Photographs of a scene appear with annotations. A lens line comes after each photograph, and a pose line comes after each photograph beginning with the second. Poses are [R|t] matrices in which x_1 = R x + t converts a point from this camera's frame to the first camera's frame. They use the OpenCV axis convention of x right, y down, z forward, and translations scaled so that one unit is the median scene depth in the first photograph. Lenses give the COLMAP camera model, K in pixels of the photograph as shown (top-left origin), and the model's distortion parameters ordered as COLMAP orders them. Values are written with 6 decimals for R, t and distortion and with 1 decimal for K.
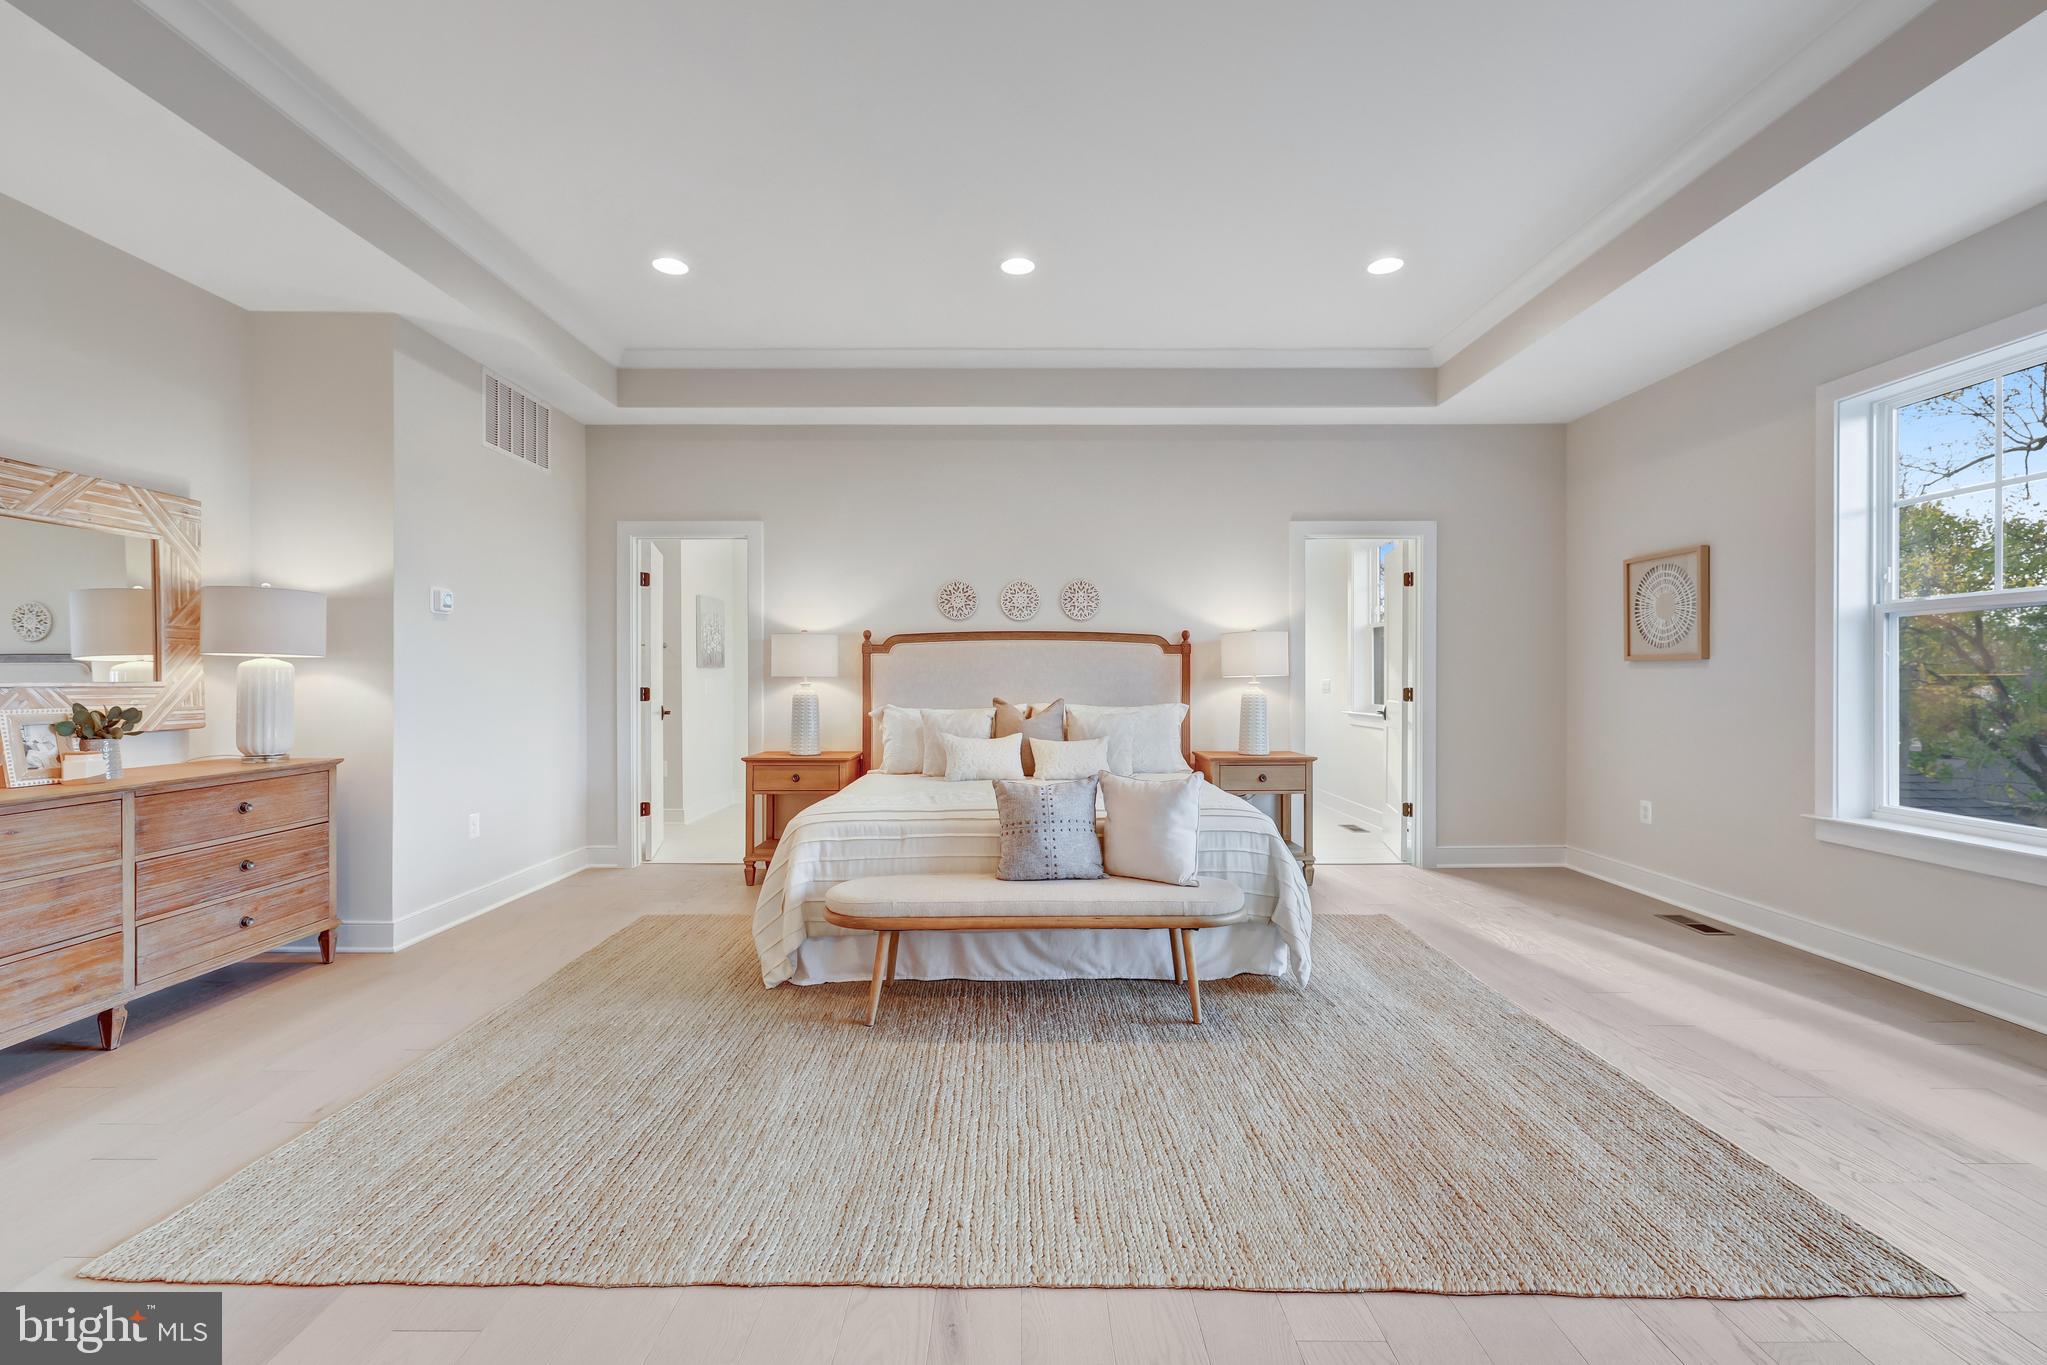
lens RADIAL K [[884.3, 0, 1022.5], [0, 884.3, 679.1], [0, 0, 1]] dist [0.002070, 0.000141]
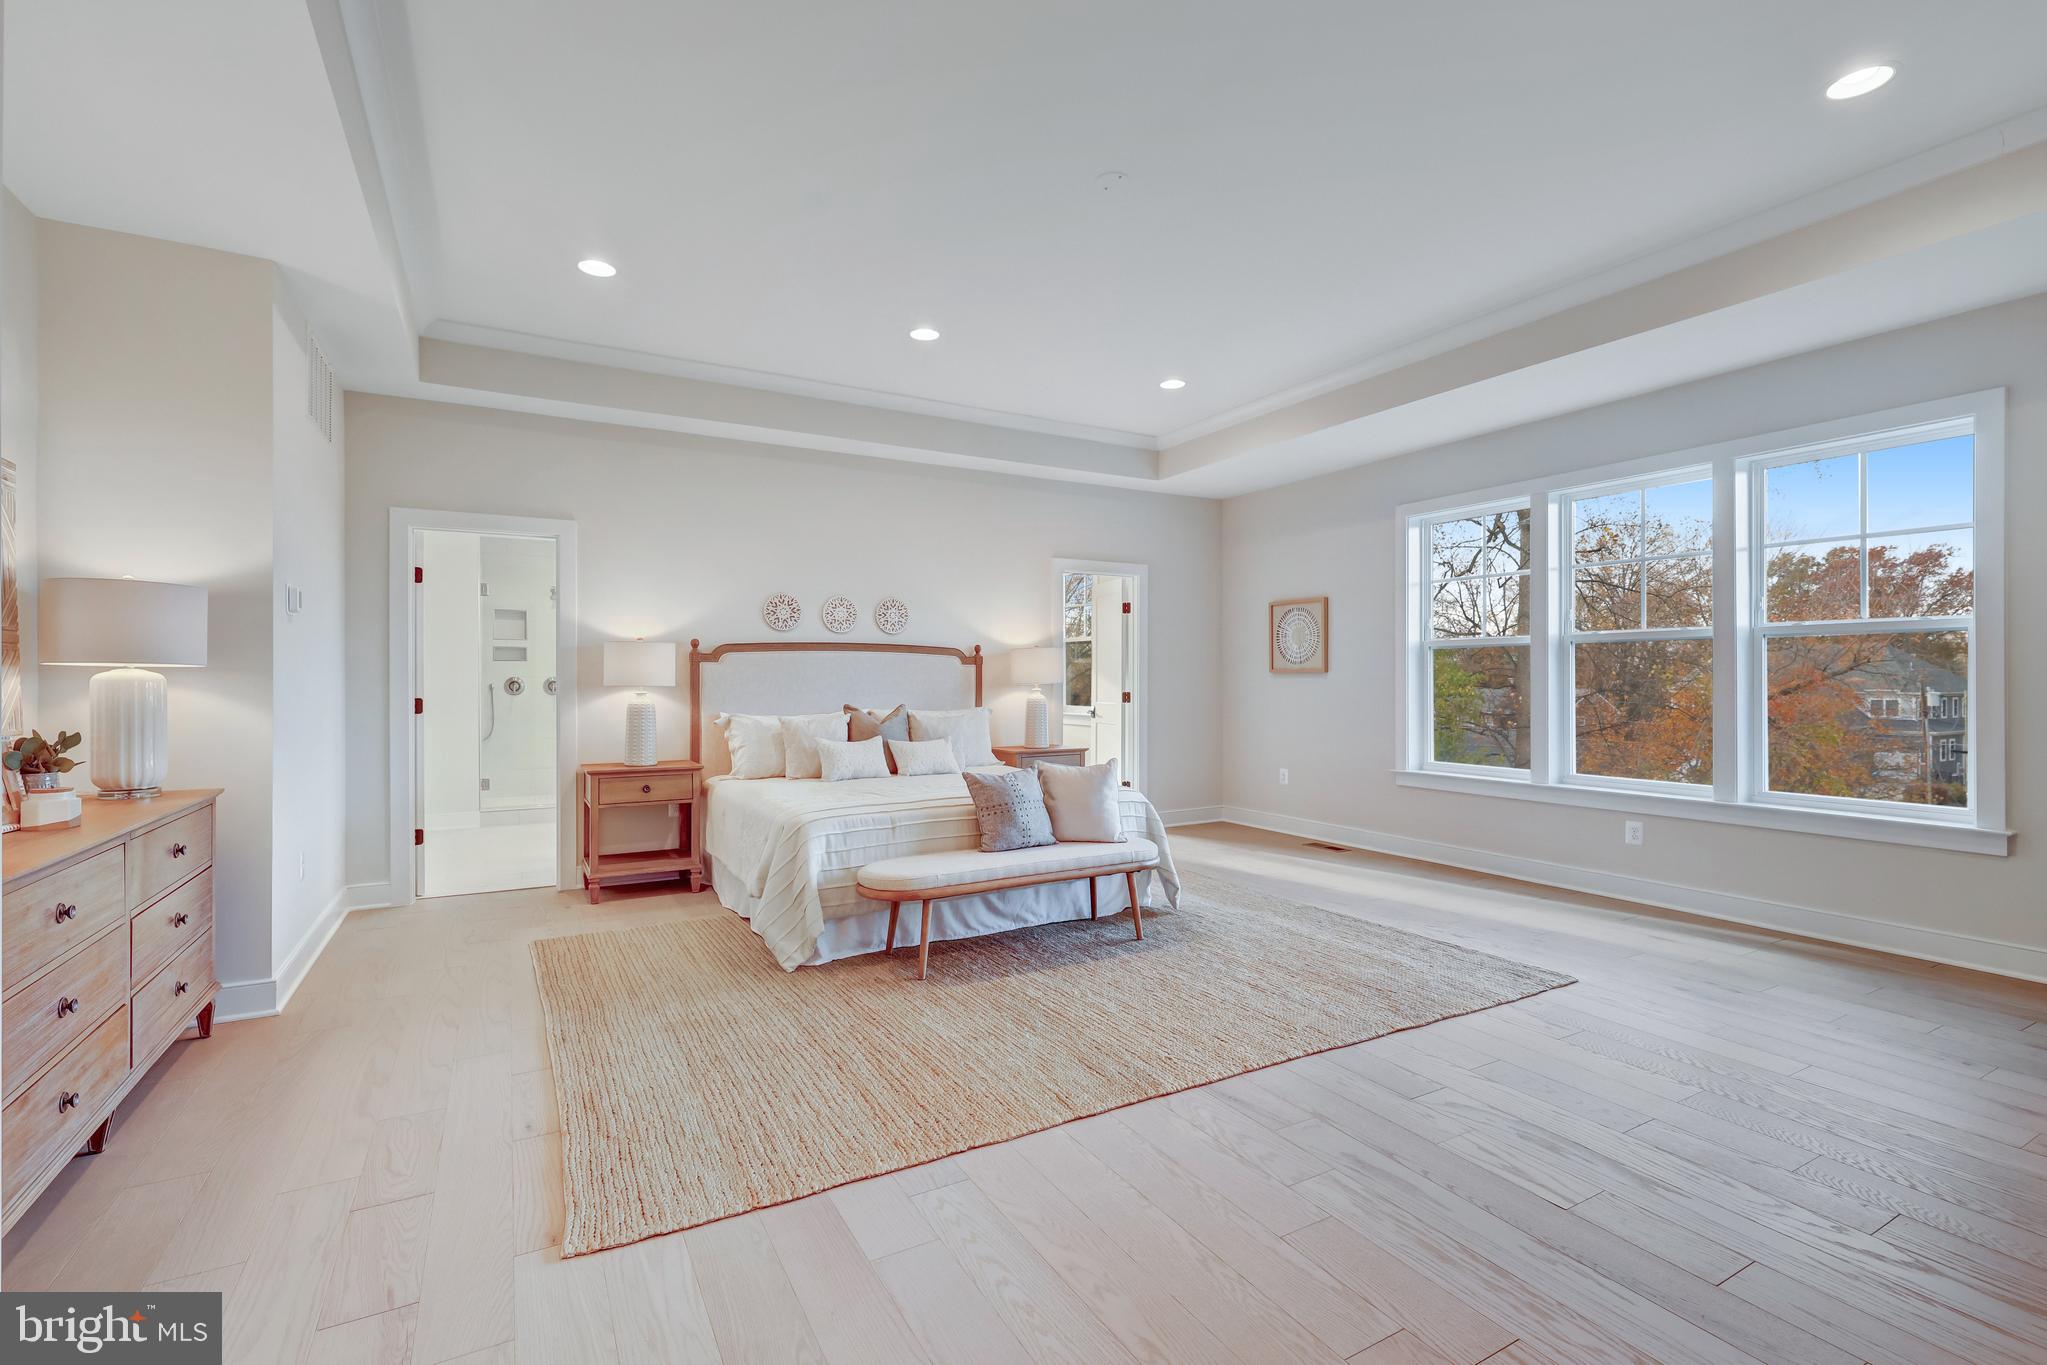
lens RADIAL K [[900.6, 0, 1014.7], [0, 900.6, 678.9], [0, 0, 1]] dist [0.000917, -0.000064]
pose [[0.873509, -0.000440, 0.486808, -0.533853], [0.001593, 0.999997, -0.001954, -0.011042], [-0.486806, 0.002482, 0.873507, -0.104652]]
